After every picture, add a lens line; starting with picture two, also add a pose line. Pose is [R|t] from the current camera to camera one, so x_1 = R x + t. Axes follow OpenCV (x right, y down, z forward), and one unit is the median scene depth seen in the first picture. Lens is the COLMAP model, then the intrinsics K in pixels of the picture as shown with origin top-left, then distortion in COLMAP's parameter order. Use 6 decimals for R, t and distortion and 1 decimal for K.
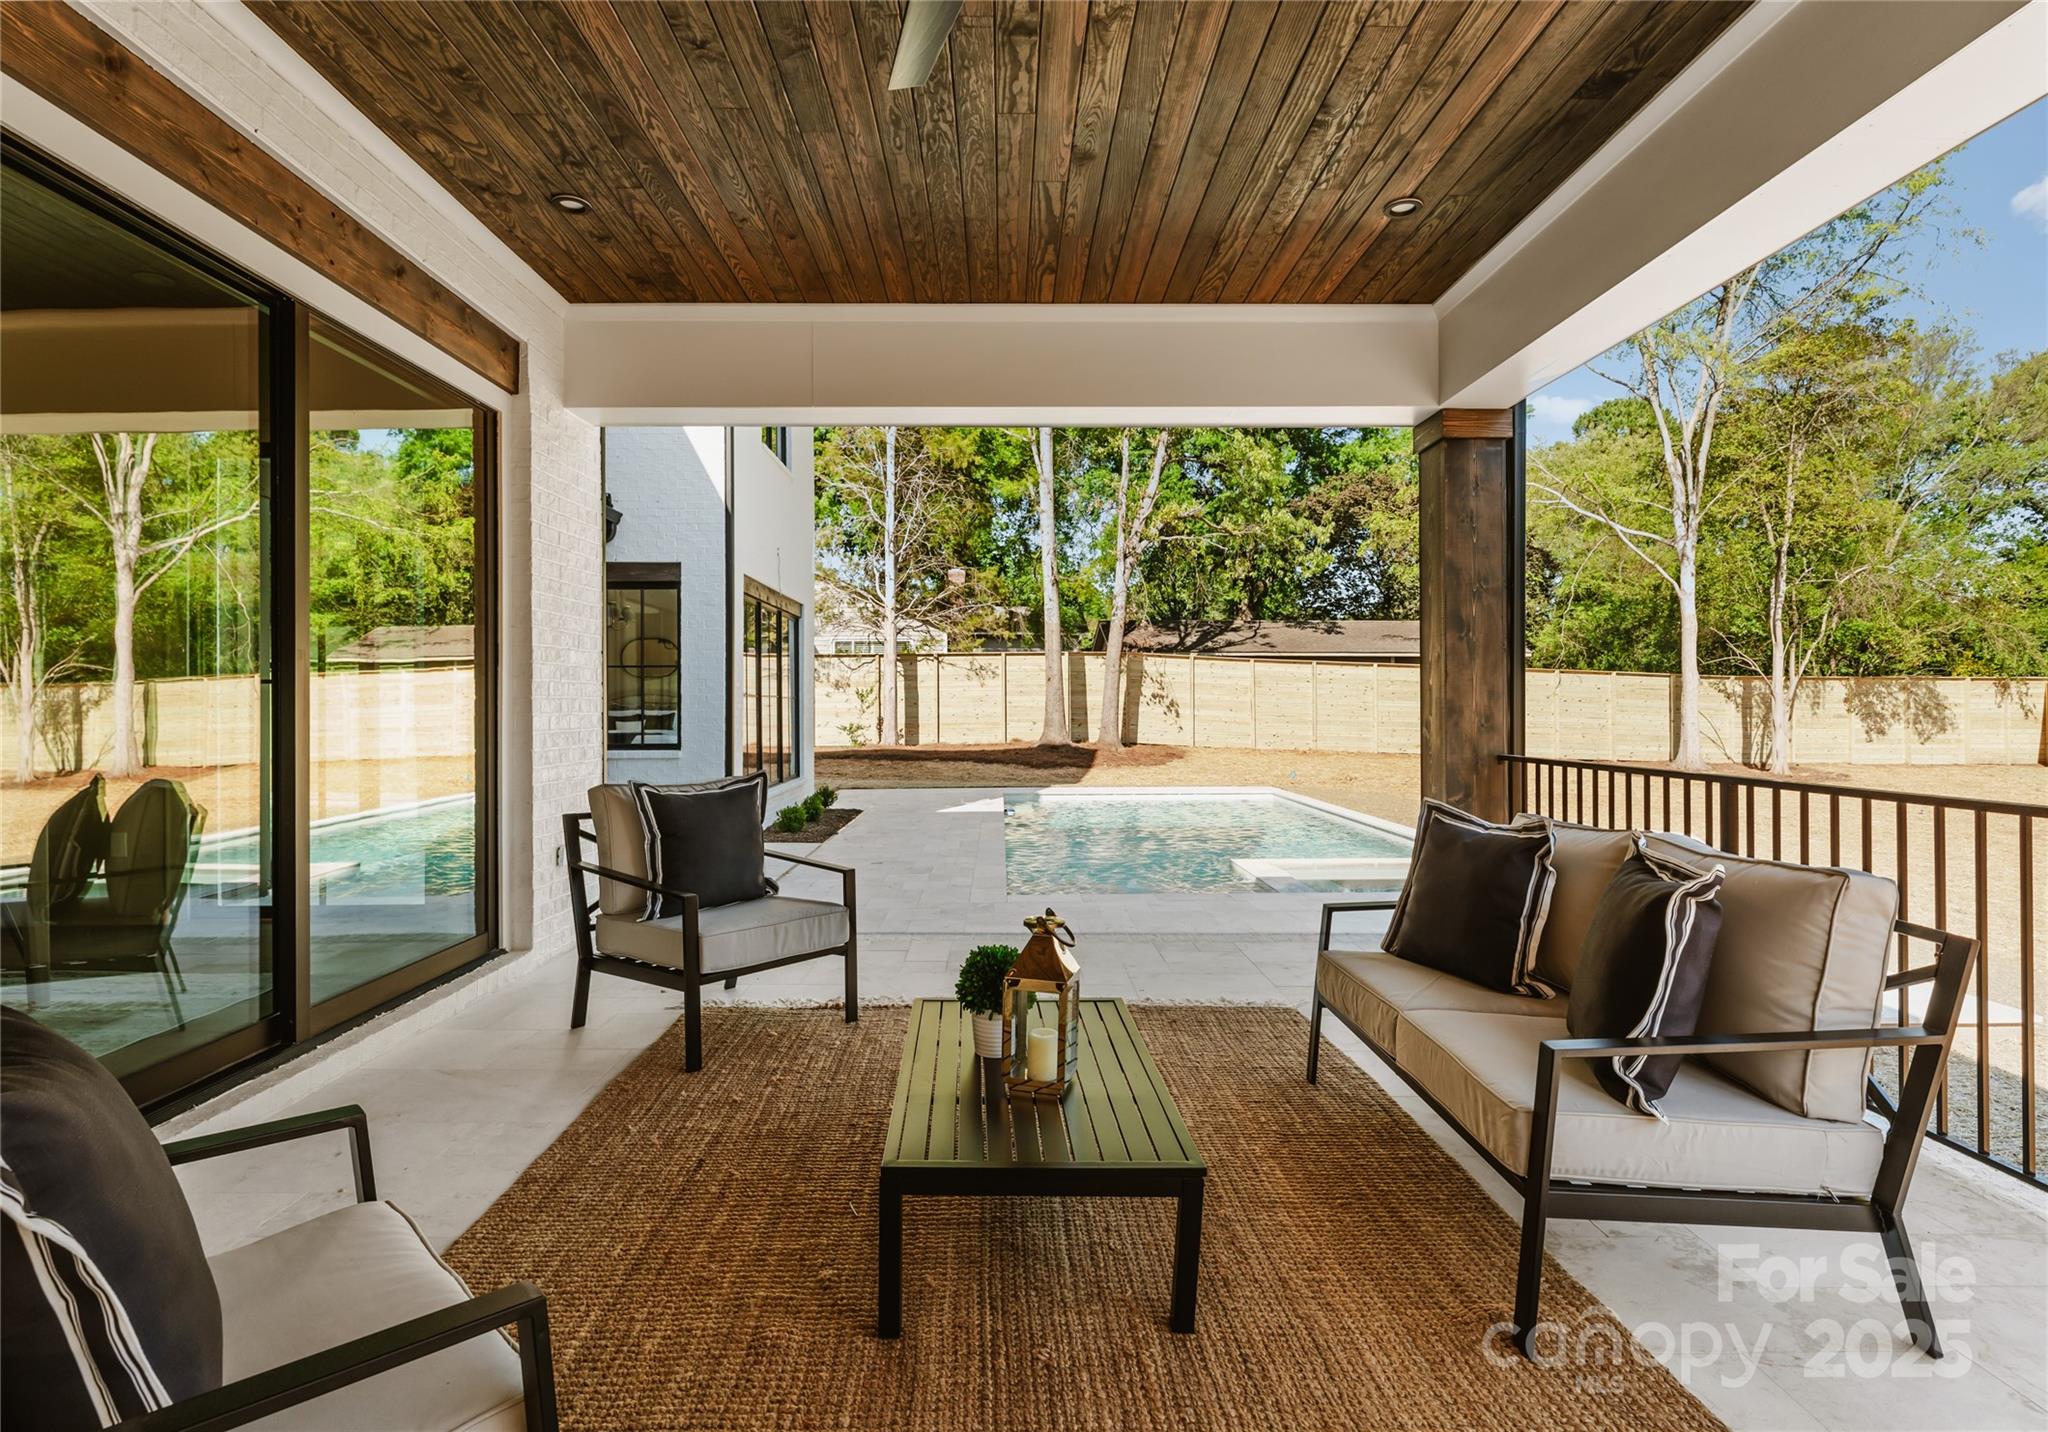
lens RADIAL K [[974.2, 0, 1017.9], [0, 974.2, 700.0], [0, 0, 1]] dist [0.002156, -0.000016]
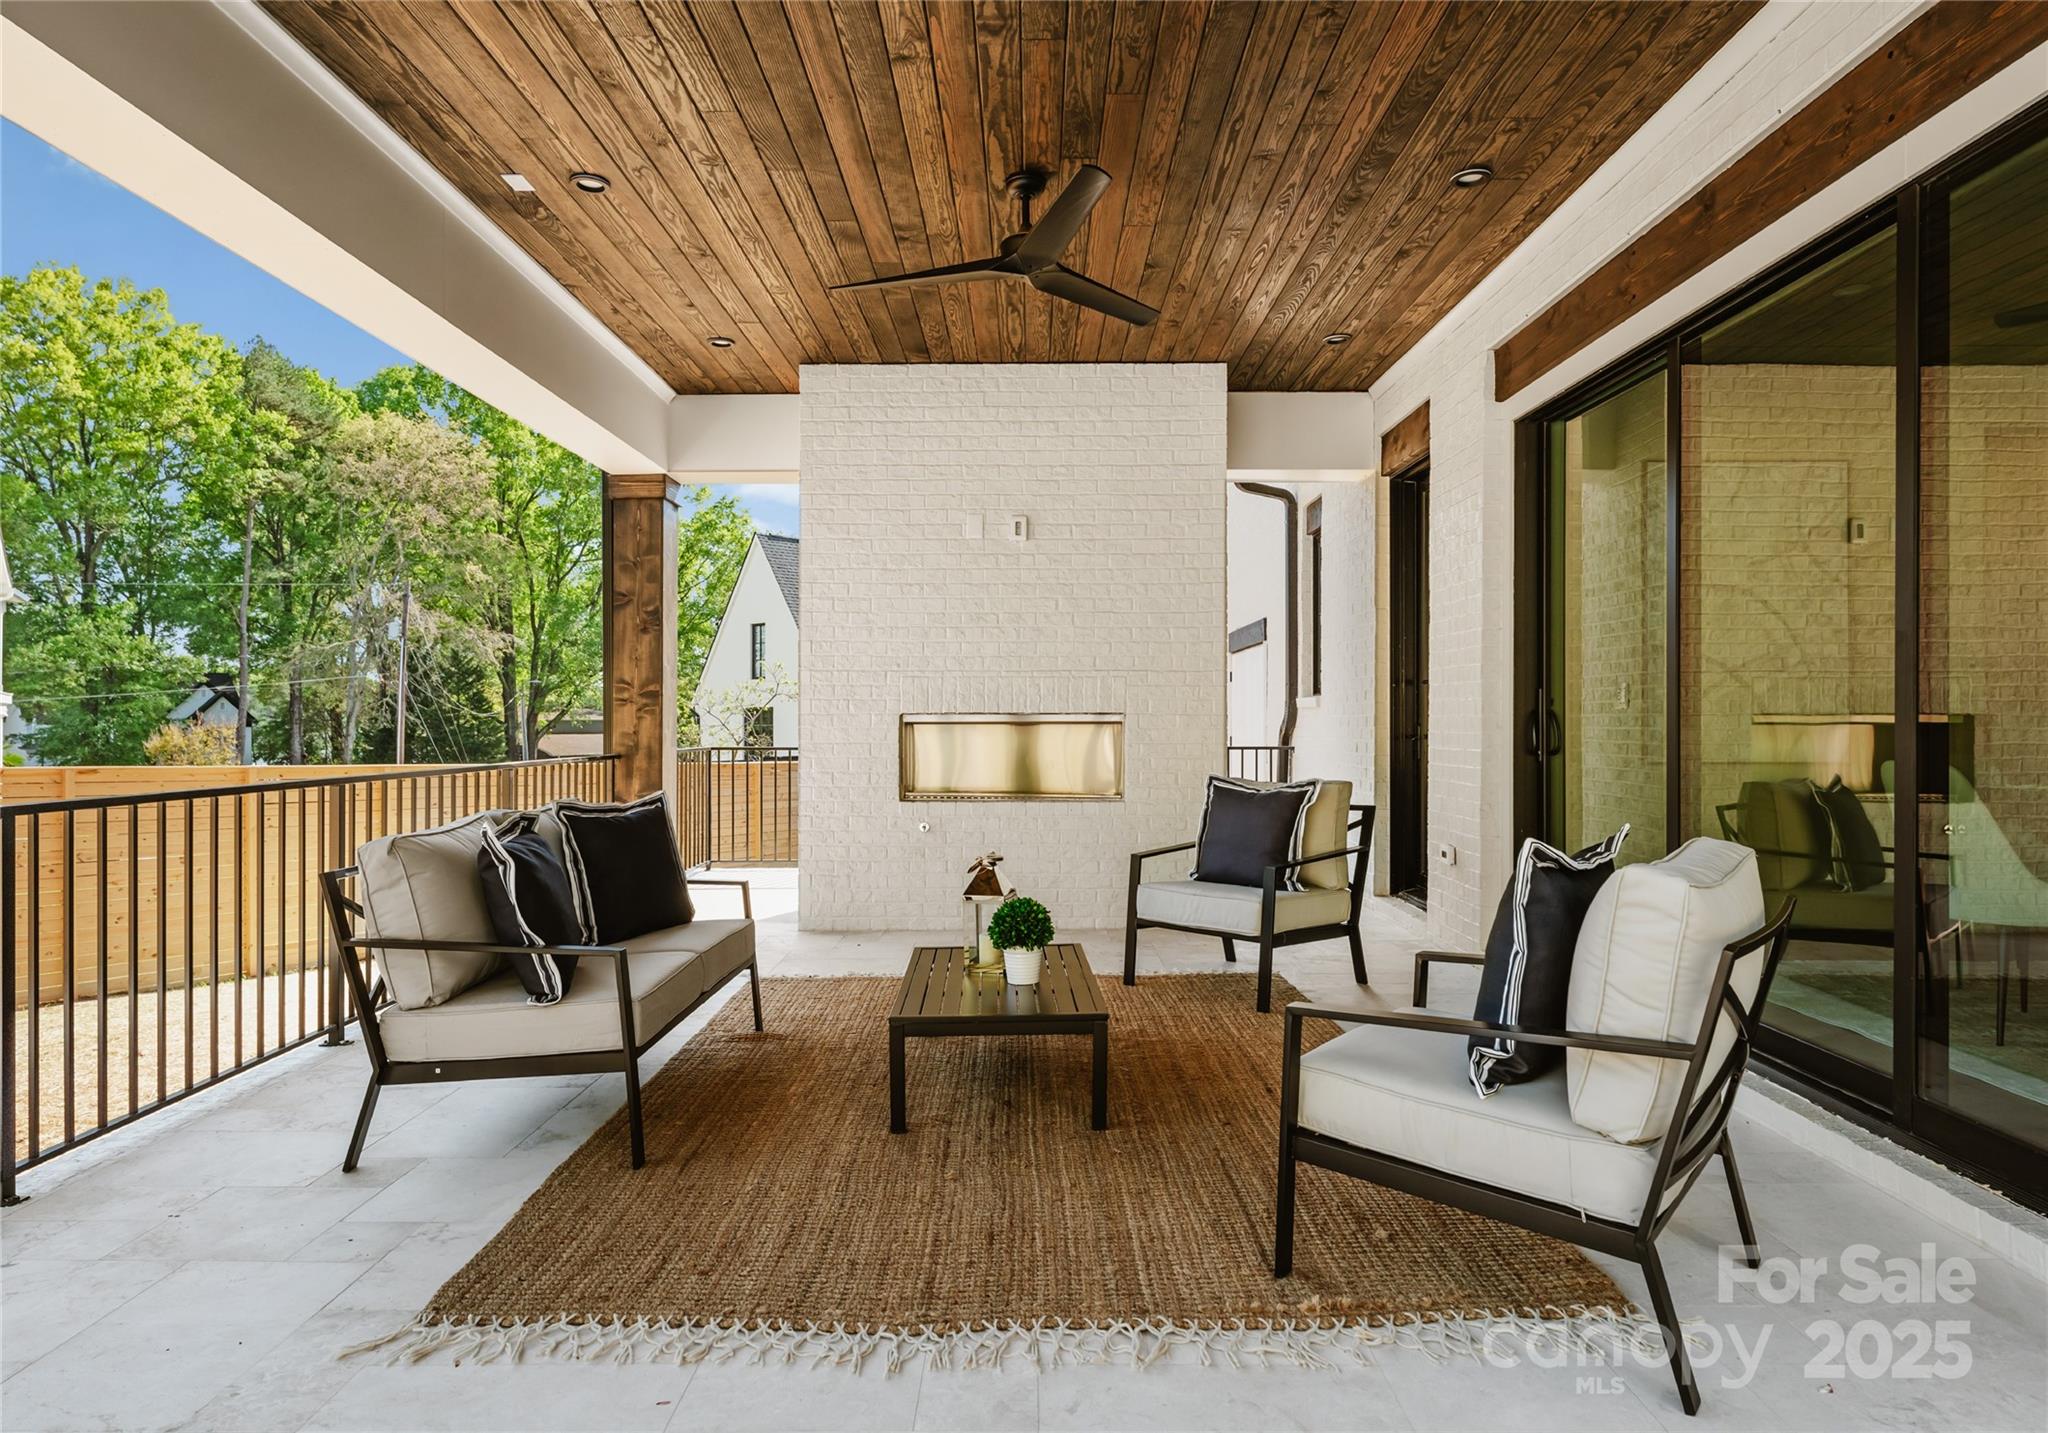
lens RADIAL K [[1163.4, 0, 1024.7], [0, 1163.4, 724.0], [0, 0, 1]] dist [0.000786, 0.000179]
pose [[-0.999695, 0.002776, 0.024556, -0.052335], [0.002832, 0.999994, 0.002227, 0.019686], [-0.024549, 0.002296, -0.999696, 2.026079]]
